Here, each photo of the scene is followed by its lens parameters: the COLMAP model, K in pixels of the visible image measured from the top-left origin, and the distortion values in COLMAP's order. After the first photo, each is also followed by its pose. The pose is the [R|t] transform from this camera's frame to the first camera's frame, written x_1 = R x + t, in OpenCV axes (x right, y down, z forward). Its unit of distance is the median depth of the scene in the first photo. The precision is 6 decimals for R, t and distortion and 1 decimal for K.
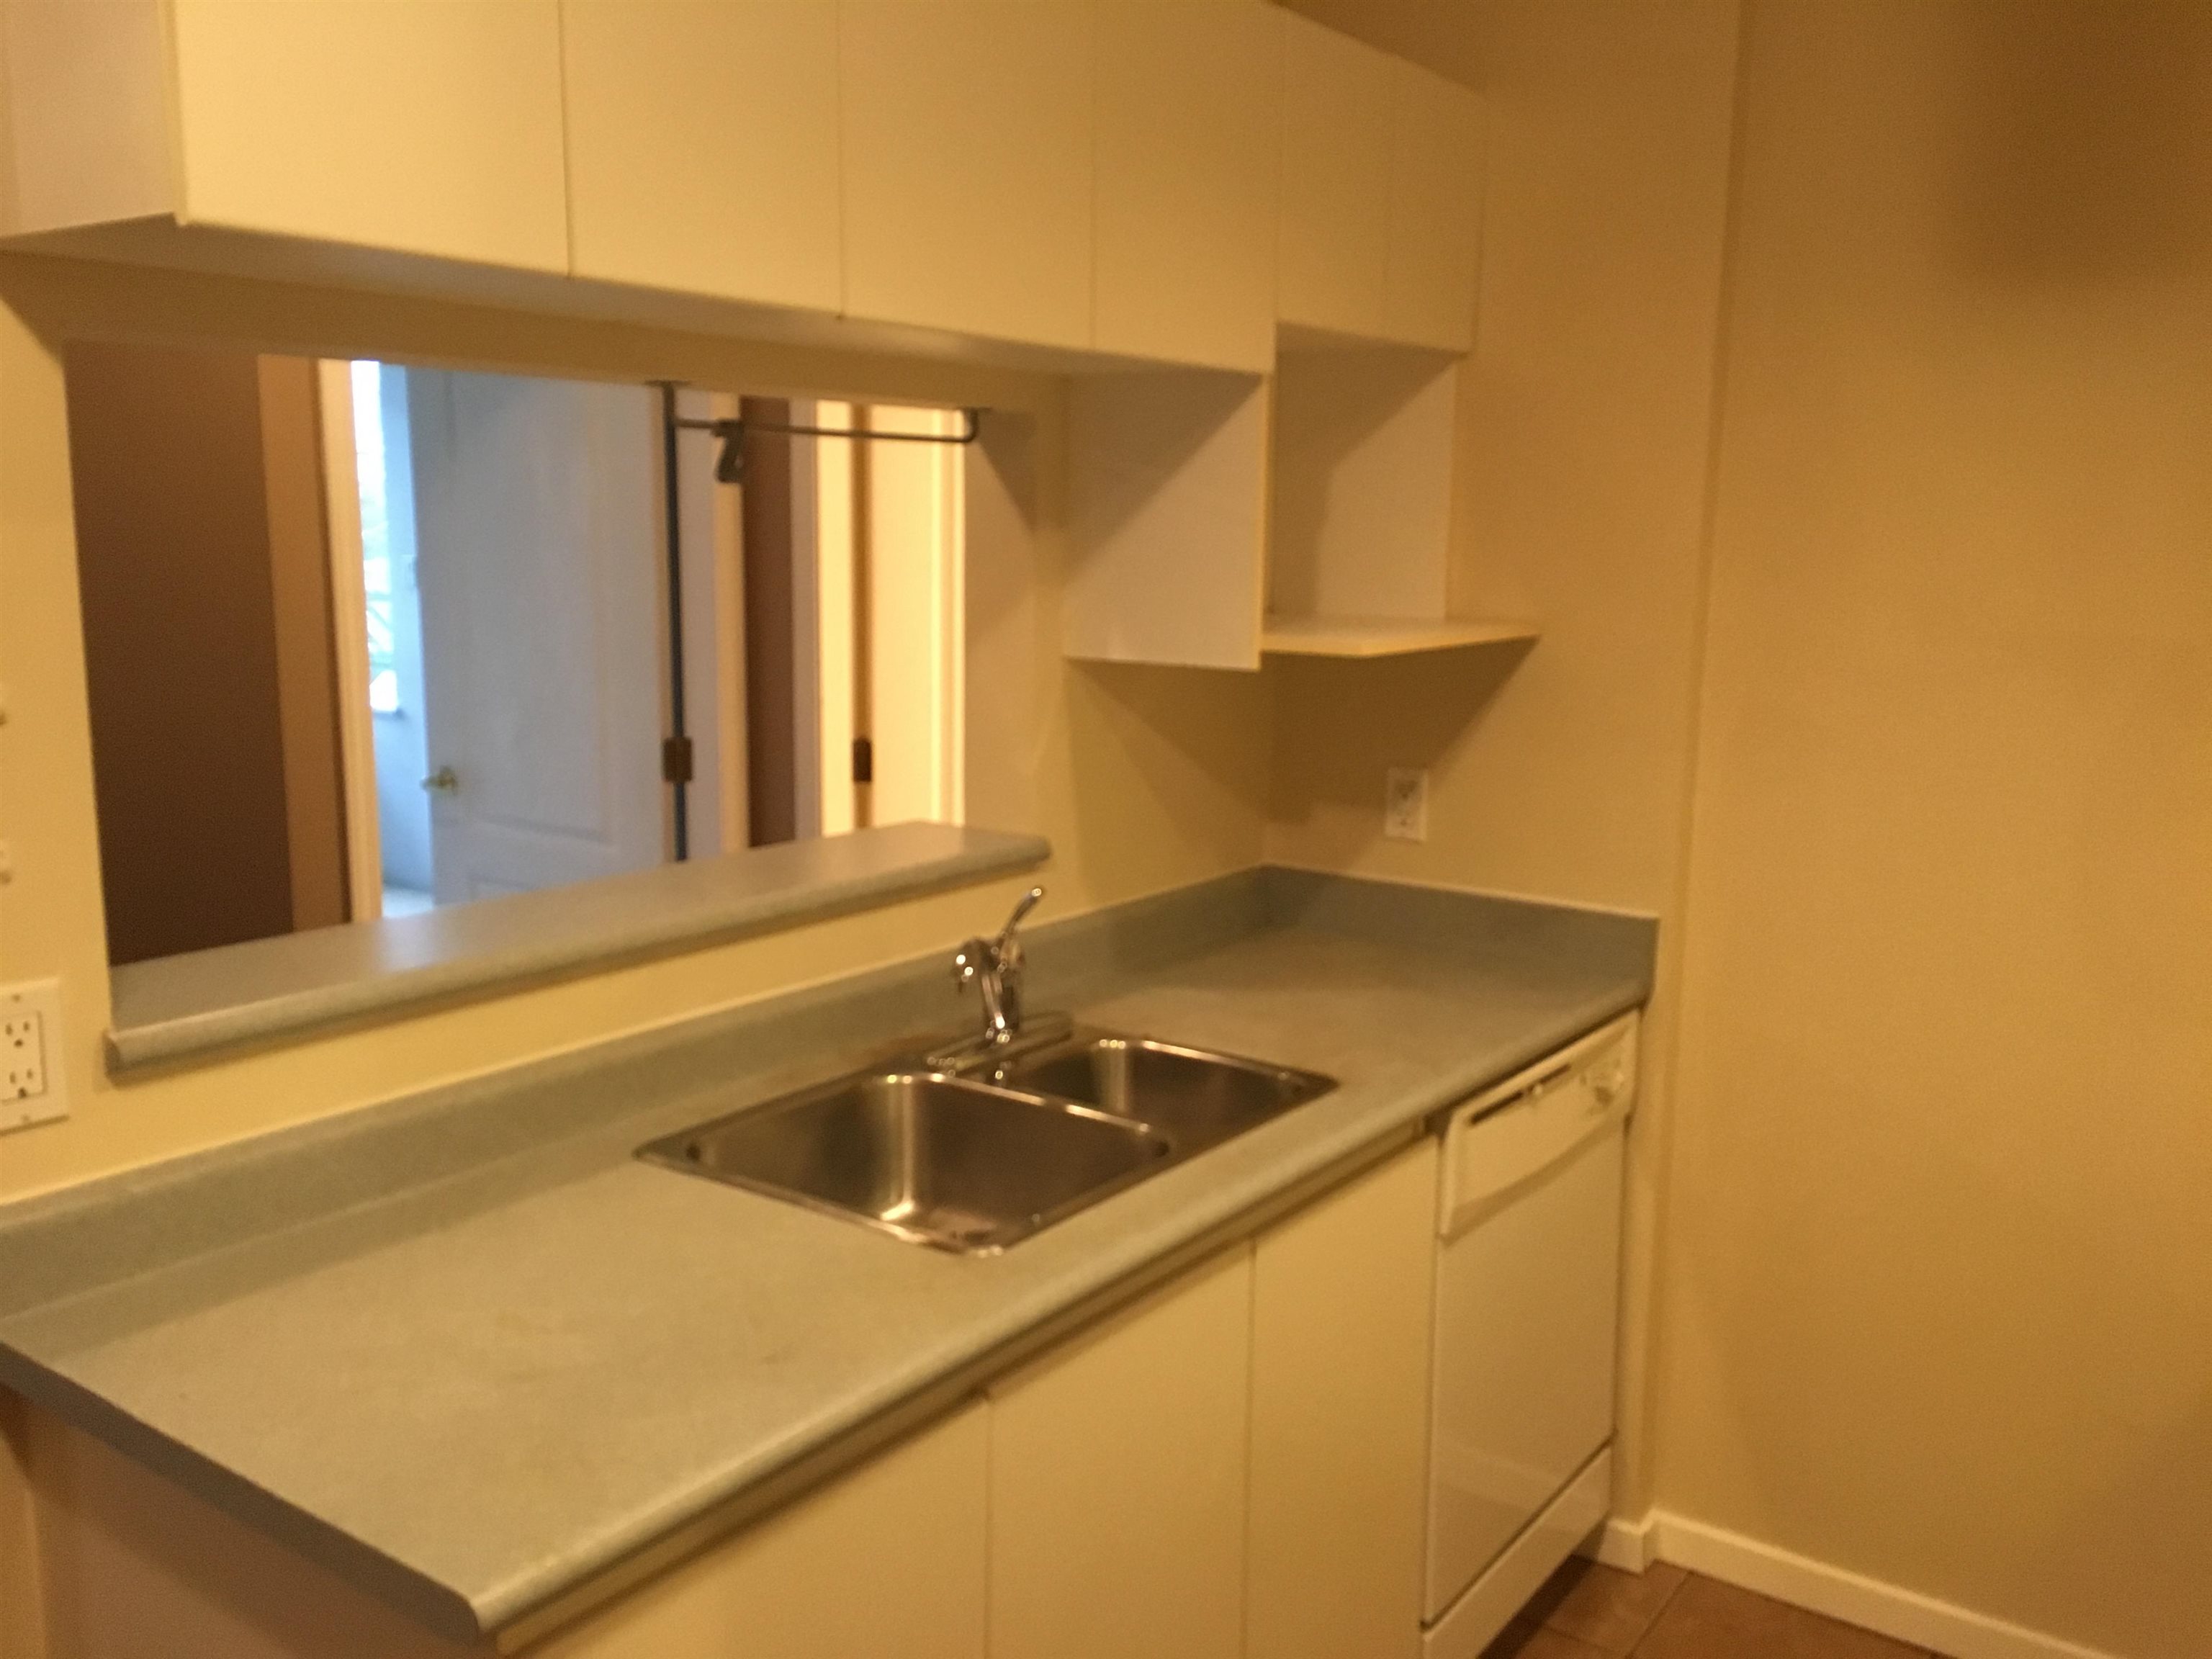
lens RADIAL K [[1876.2, 0, 1102.5], [0, 1876.2, 831.6], [0, 0, 1]] dist [0.031010, -0.004705]
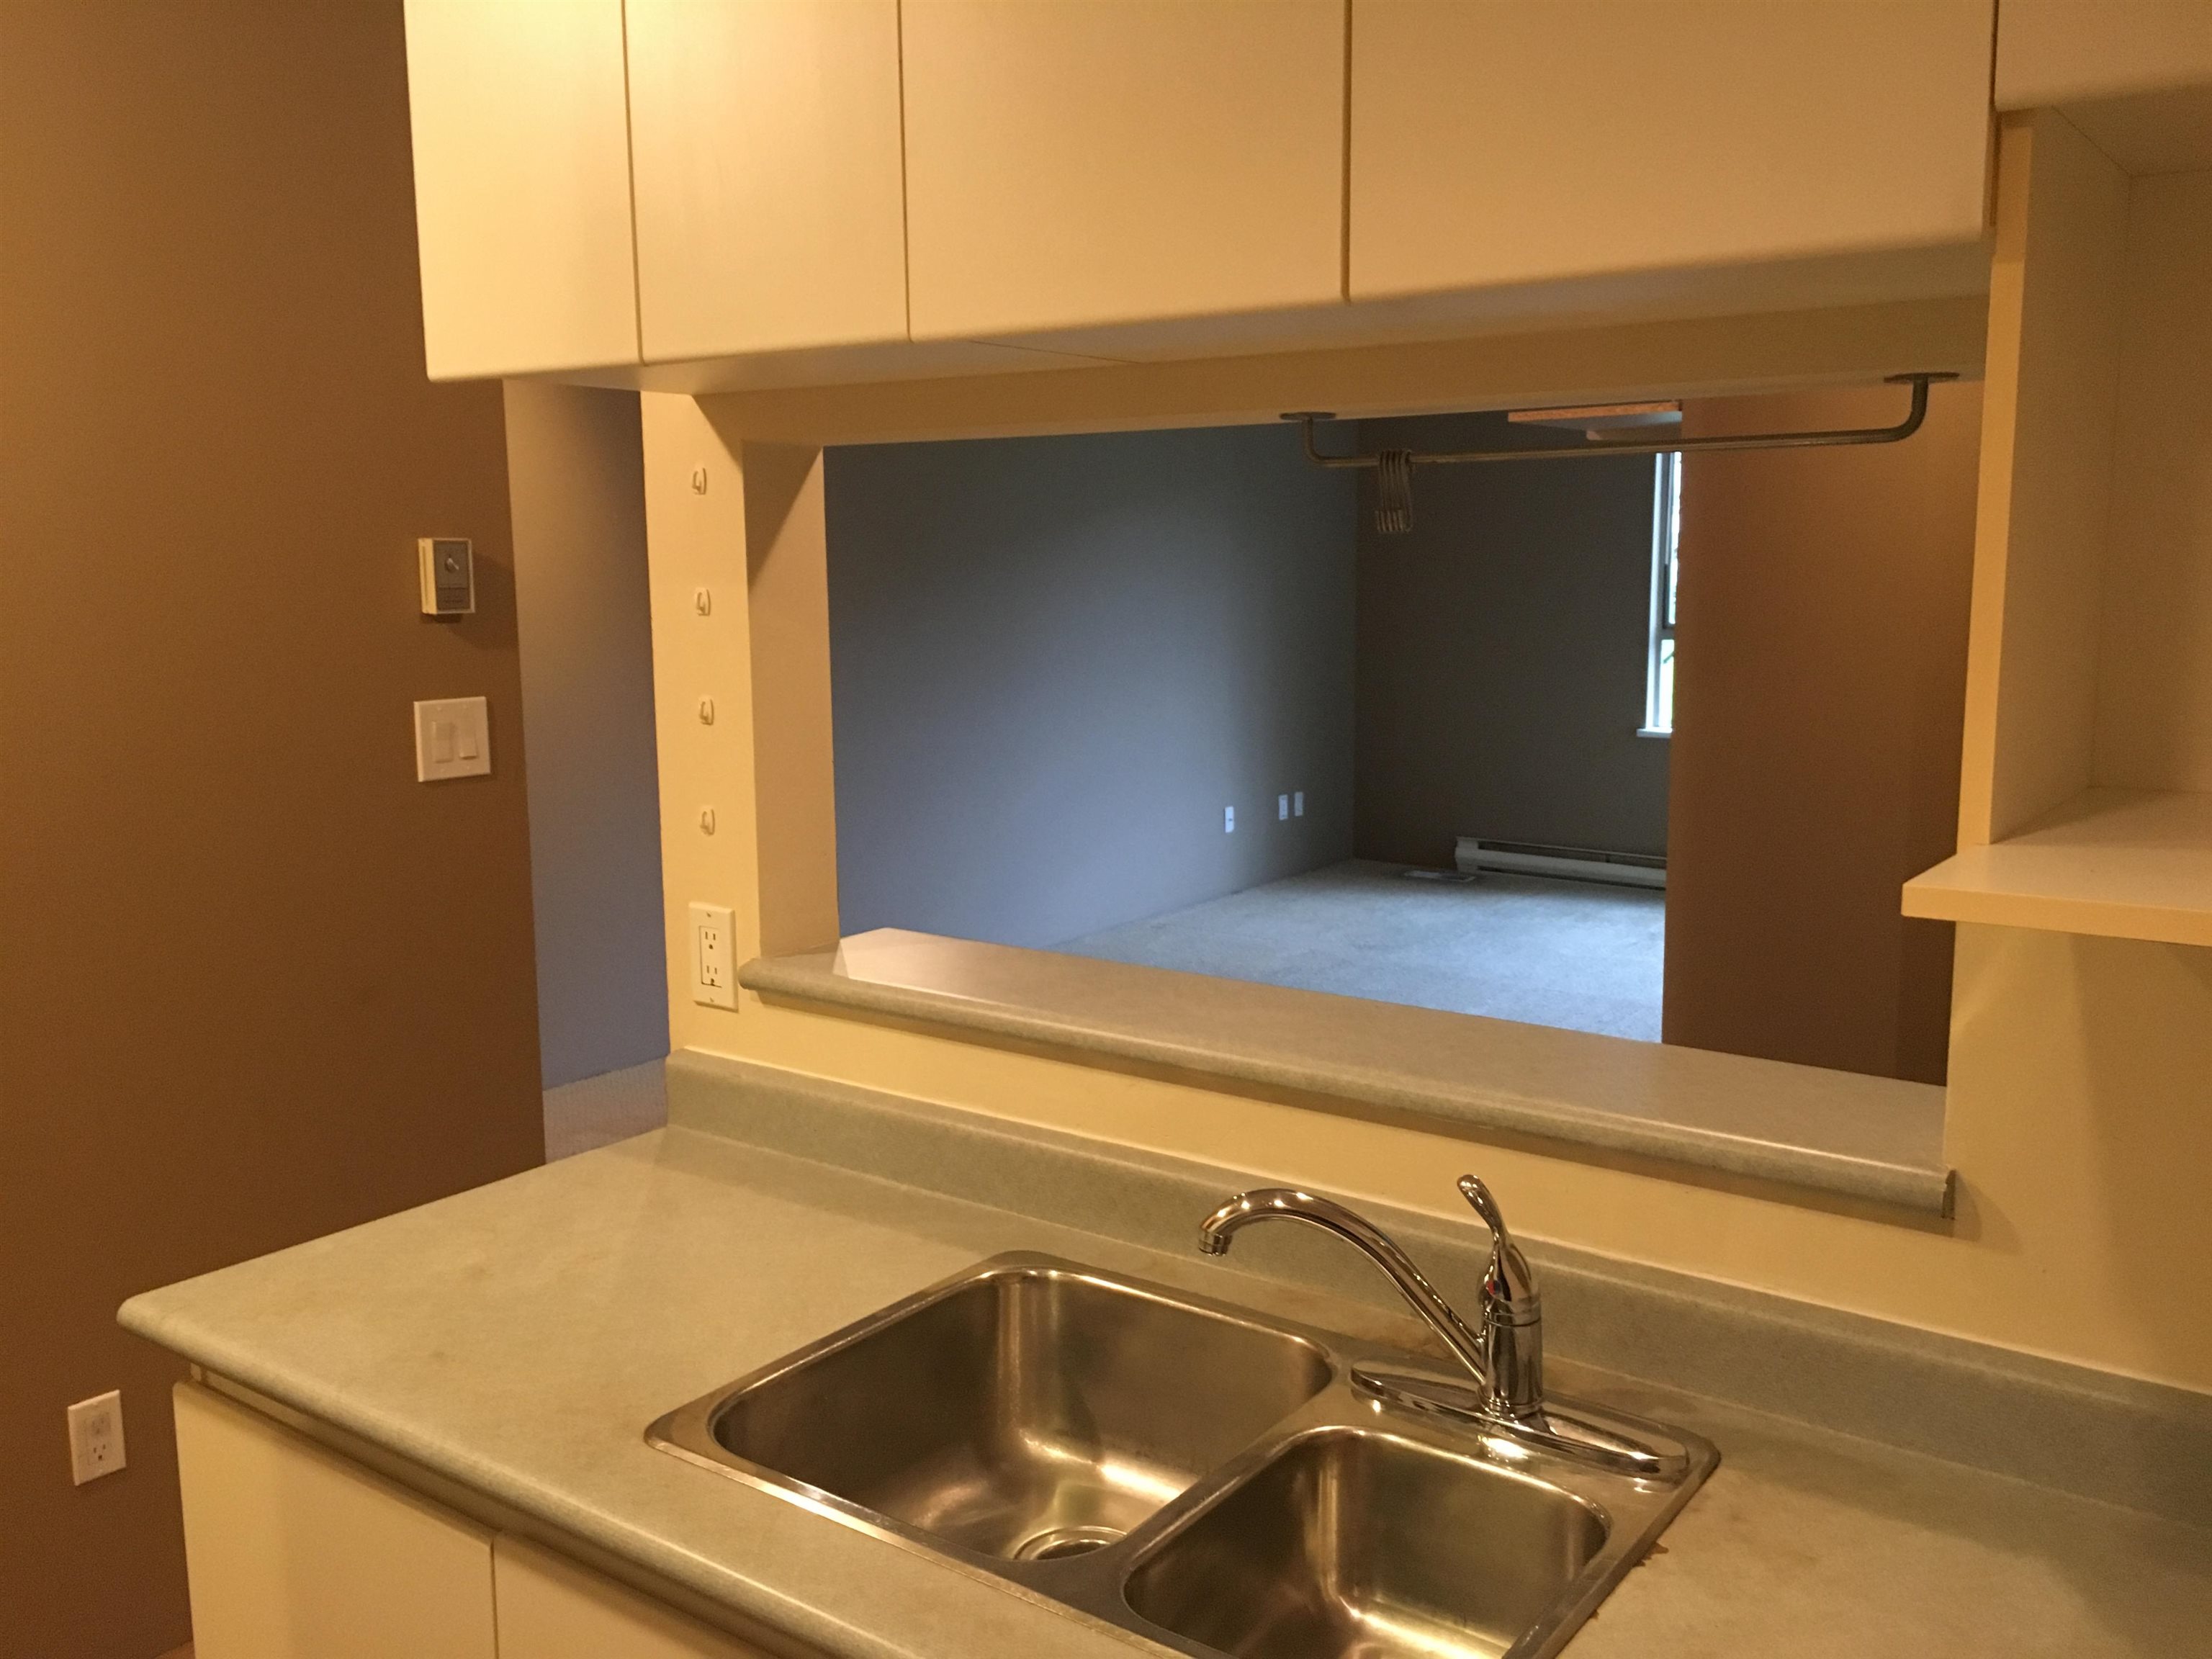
lens RADIAL K [[1876.2, 0, 1101.7], [0, 1876.2, 823.8], [0, 0, 1]] dist [0.031010, -0.004705]
pose [[-0.011679, 0.134808, -0.990803, 0.761269], [-0.158033, 0.978169, 0.134952, -0.201984], [0.987365, 0.158155, 0.009880, 1.171941]]
